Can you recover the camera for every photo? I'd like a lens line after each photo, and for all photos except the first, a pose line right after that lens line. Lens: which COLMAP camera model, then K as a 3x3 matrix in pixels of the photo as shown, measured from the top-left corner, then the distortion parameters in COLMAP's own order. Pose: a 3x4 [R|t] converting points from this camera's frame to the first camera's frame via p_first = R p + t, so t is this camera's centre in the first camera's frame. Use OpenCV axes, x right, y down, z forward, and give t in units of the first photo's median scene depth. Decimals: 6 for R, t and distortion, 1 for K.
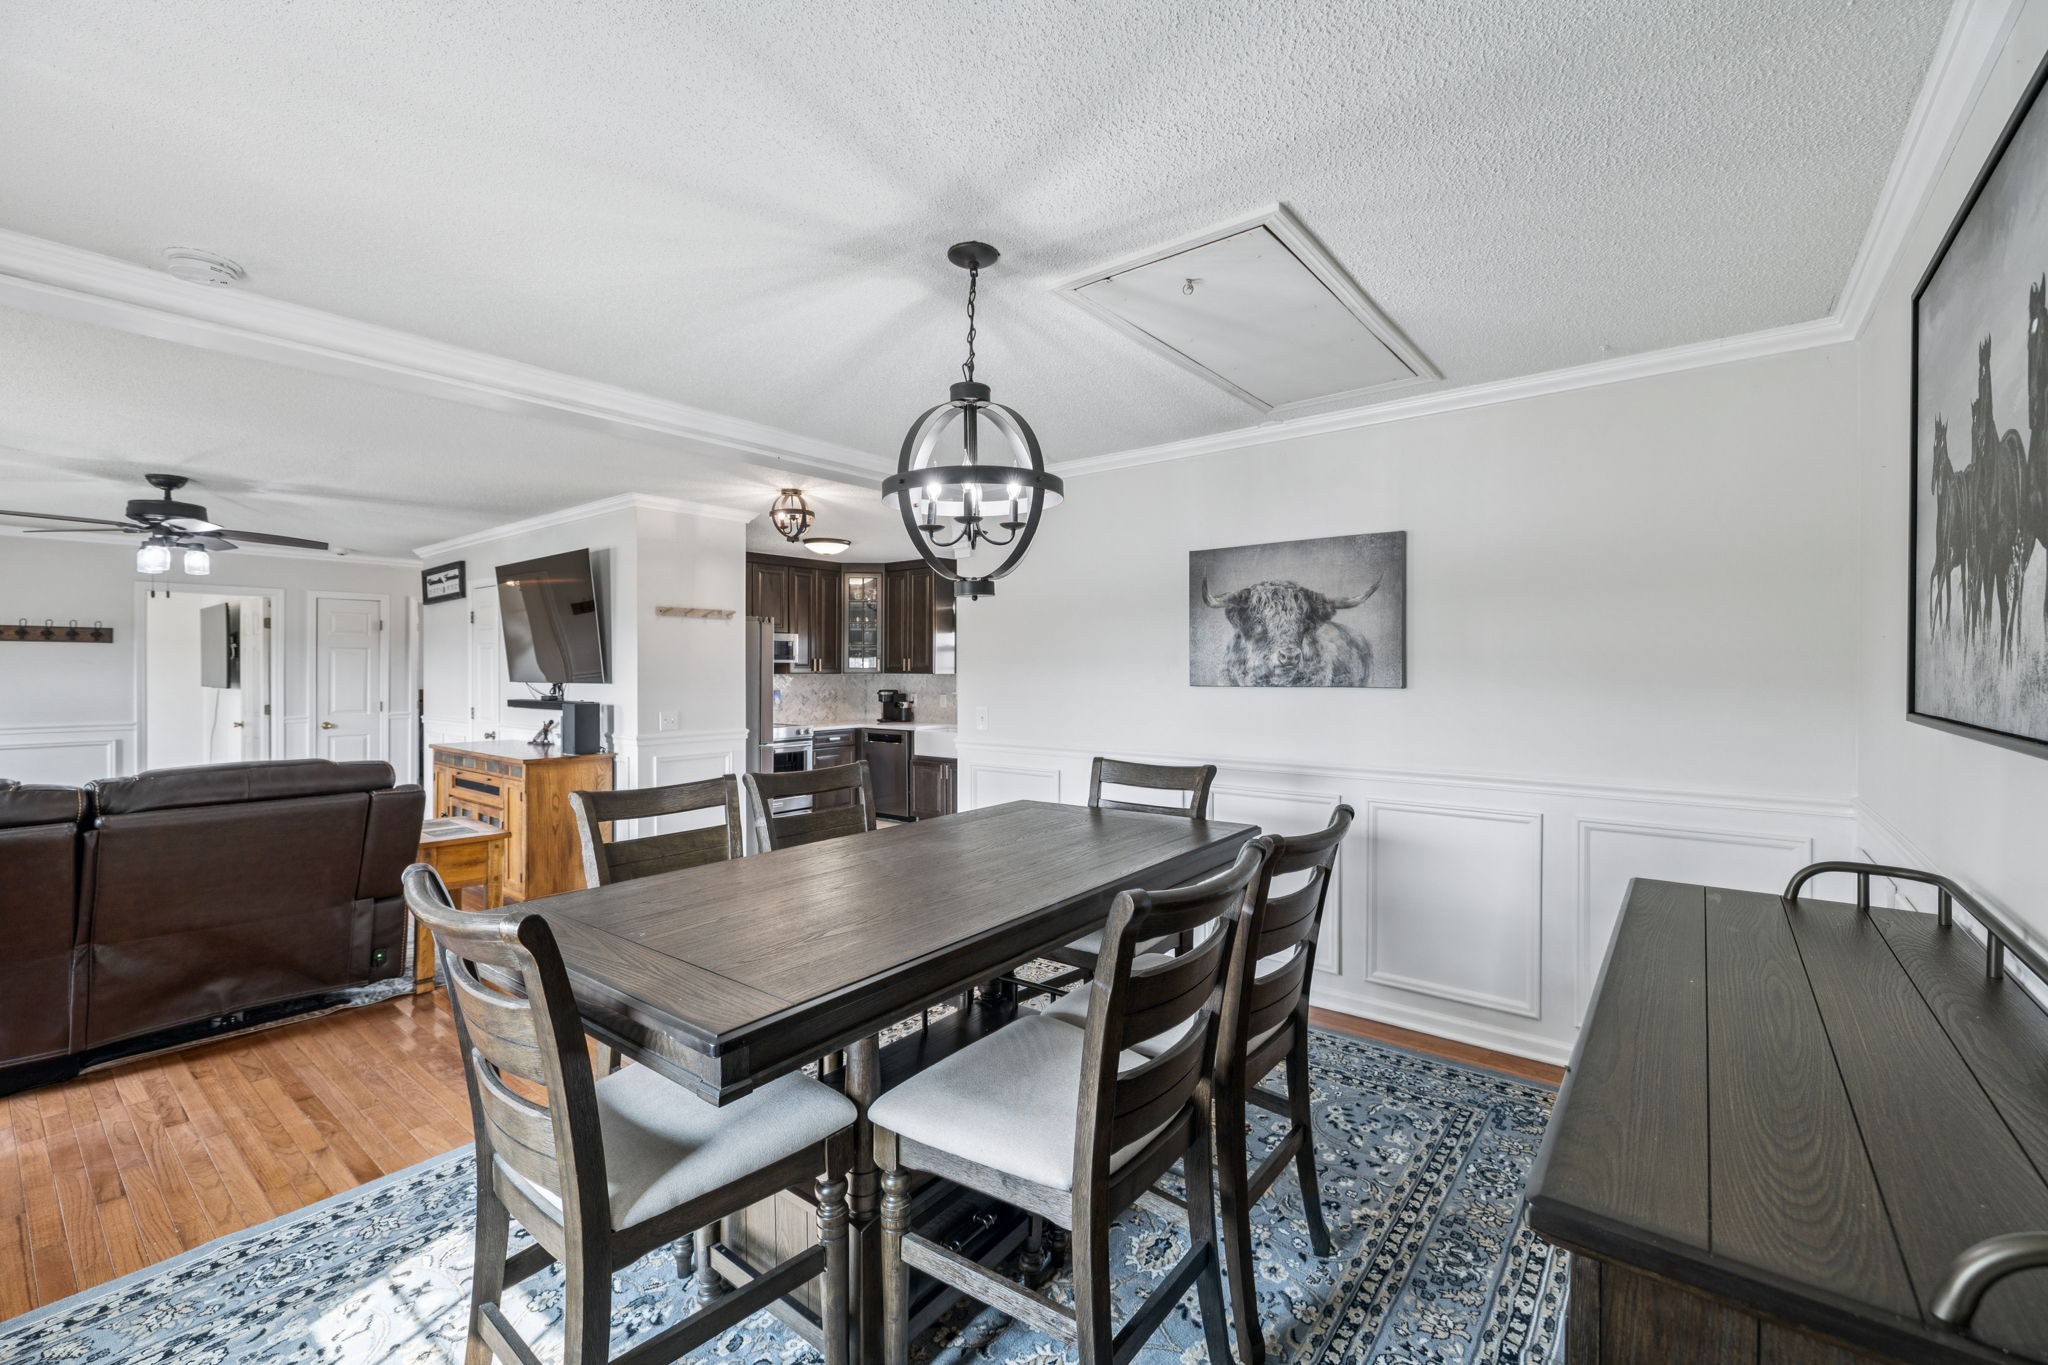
lens RADIAL K [[857.2, 0, 1000.4], [0, 857.2, 648.3], [0, 0, 1]] dist [0.002598, 0.000303]
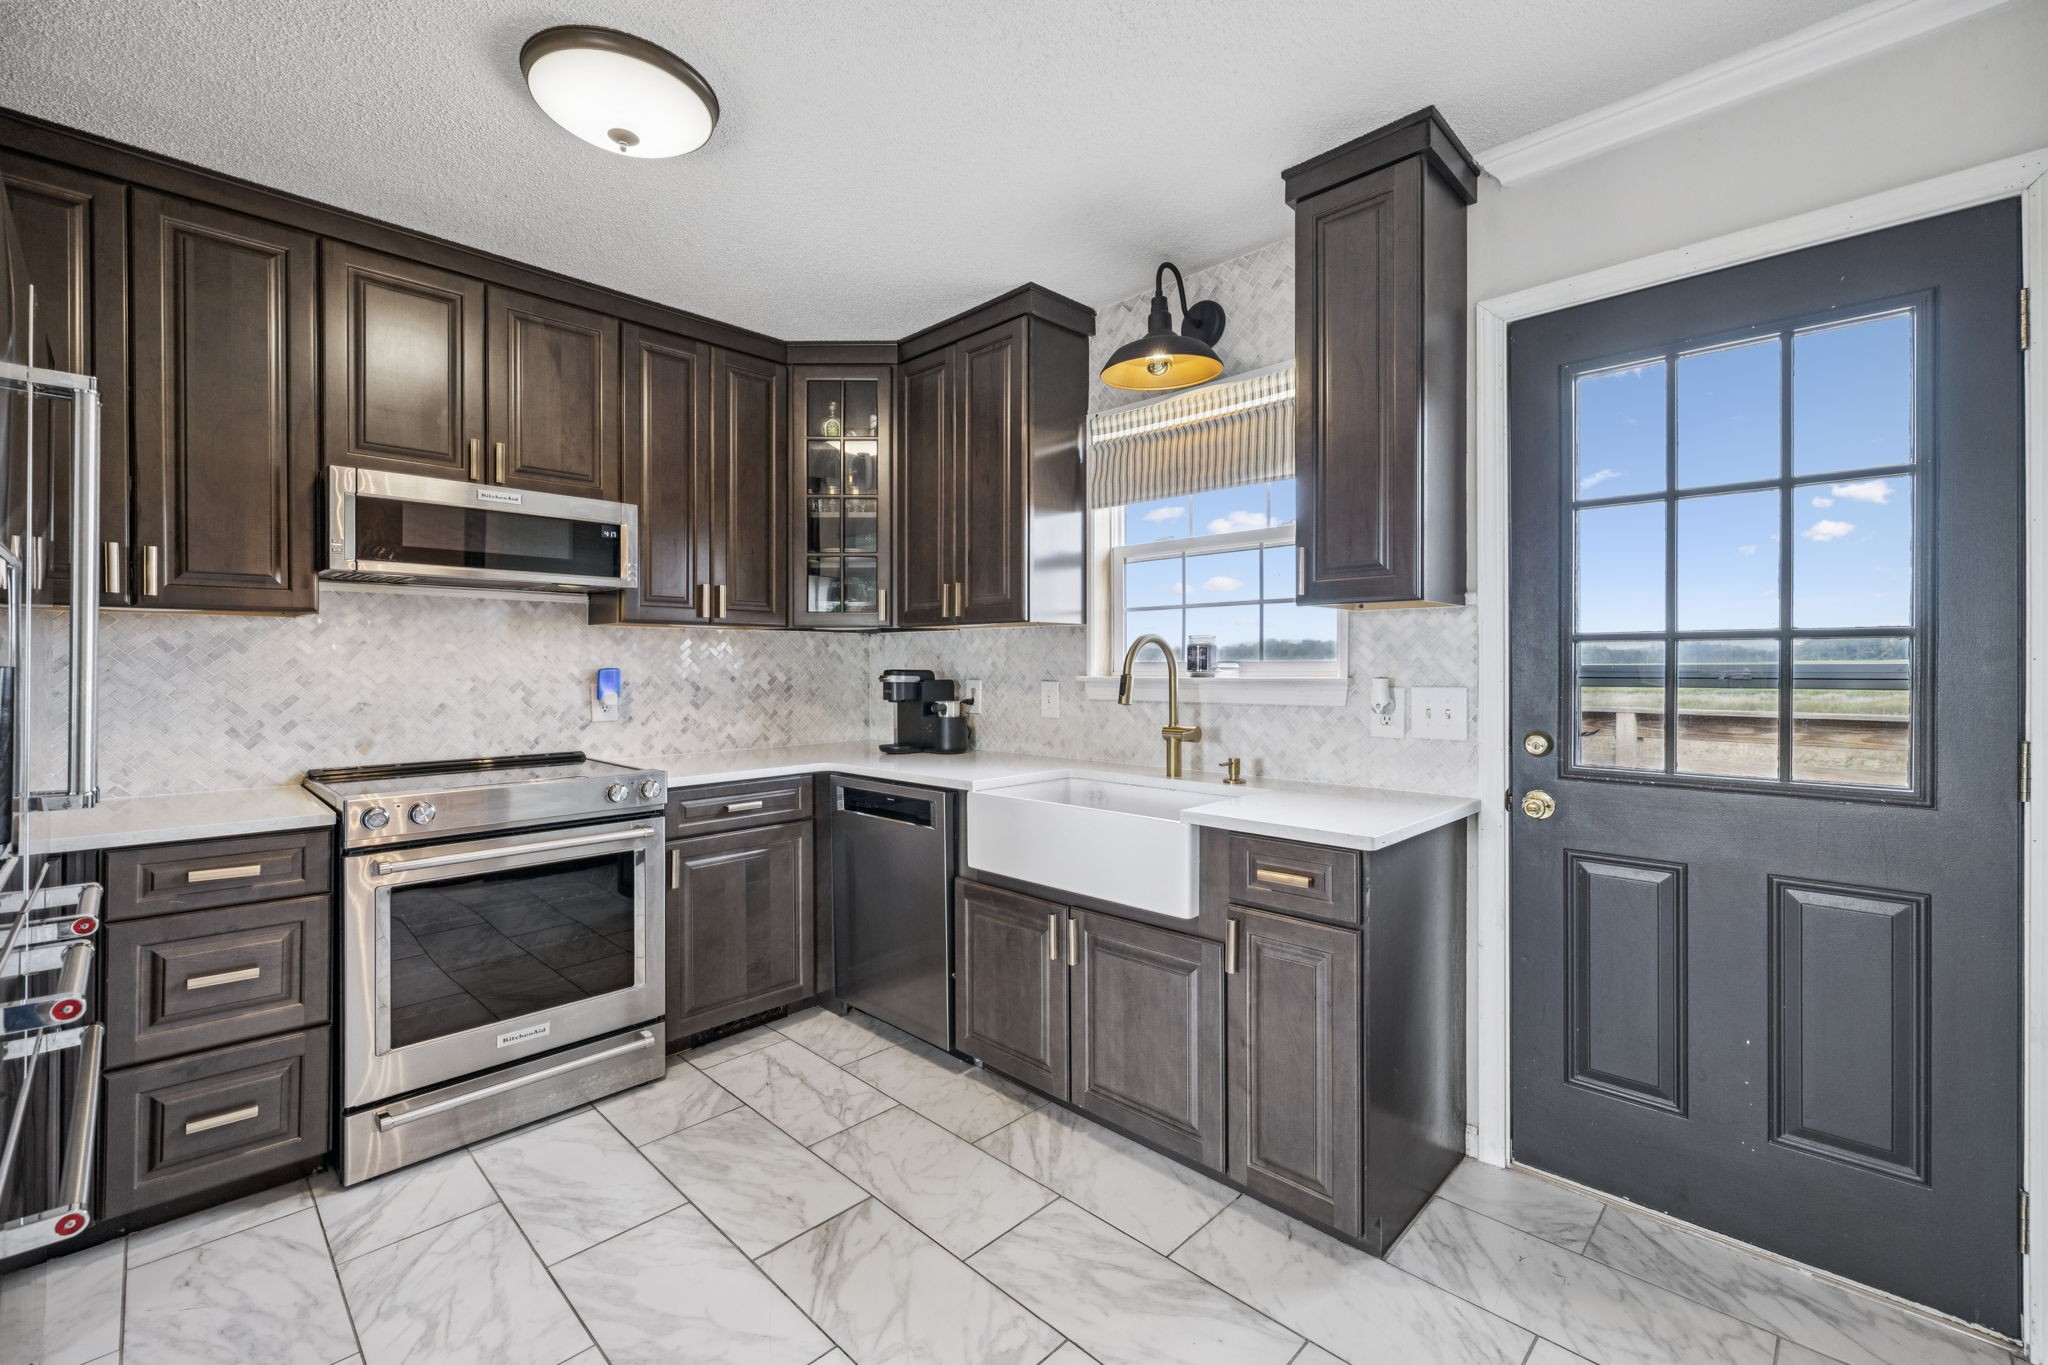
lens RADIAL K [[859.9, 0, 1029.2], [0, 859.9, 673.0], [0, 0, 1]] dist [0.001228, 0.000304]
pose [[0.997926, 0.000969, -0.064368, -0.051931], [0.001401, 0.999323, 0.036759, 0.036118], [0.064360, -0.036773, 0.997249, 0.626727]]
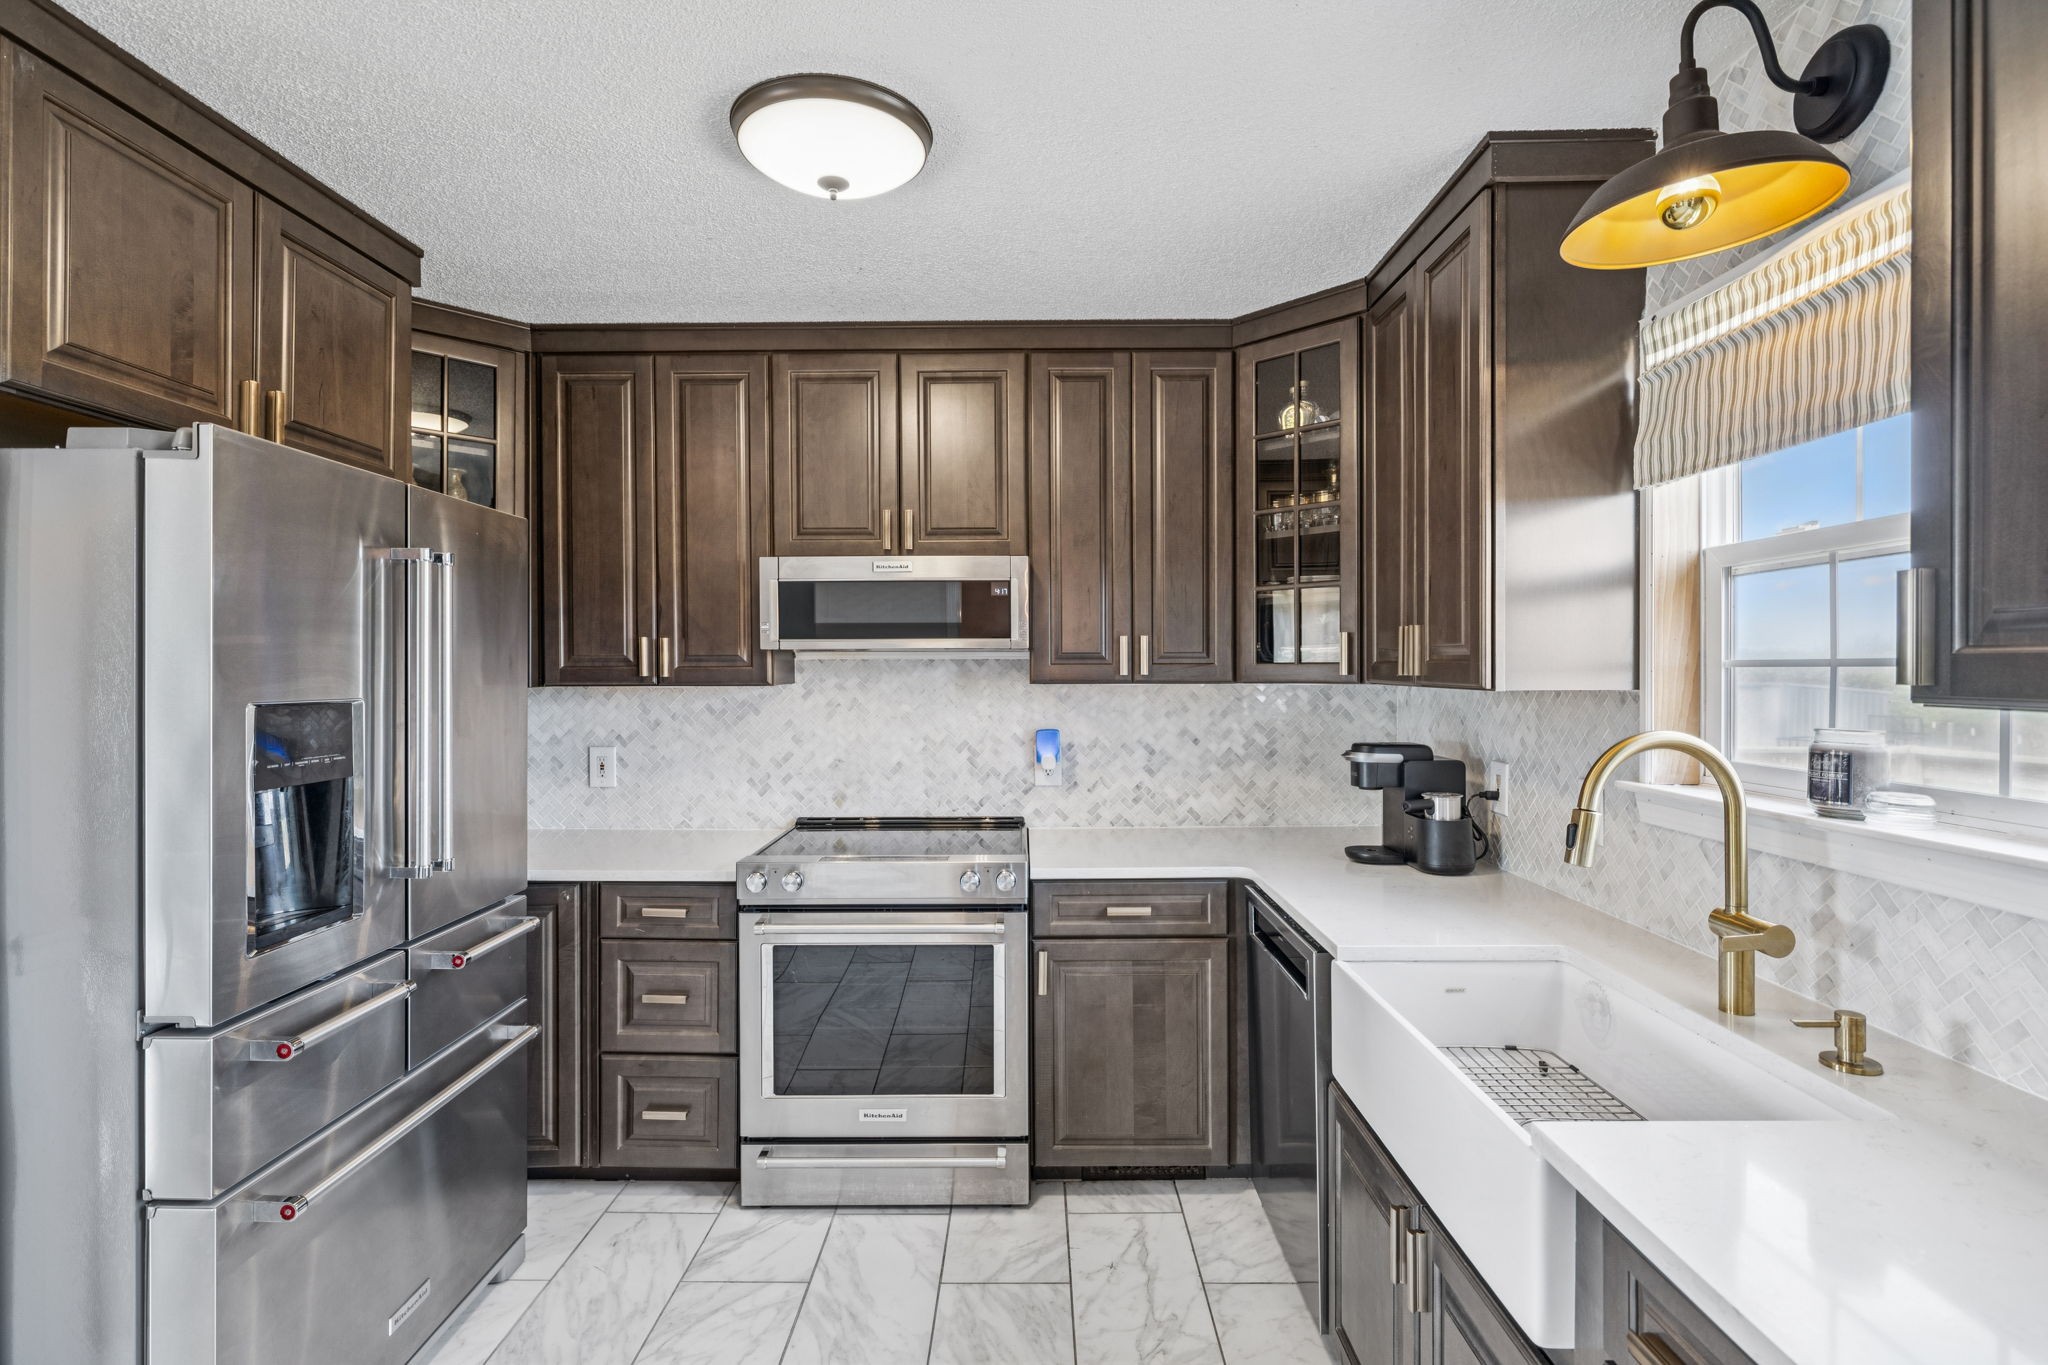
lens RADIAL K [[983.7, 0, 1024.0], [0, 983.7, 682.5], [0, 0, 1]] dist [0.001075, 0.000467]
pose [[0.643367, 0.011944, -0.765465, 0.035009], [0.022735, 0.999139, 0.034699, 0.015368], [0.765220, -0.039727, 0.642542, 0.728135]]
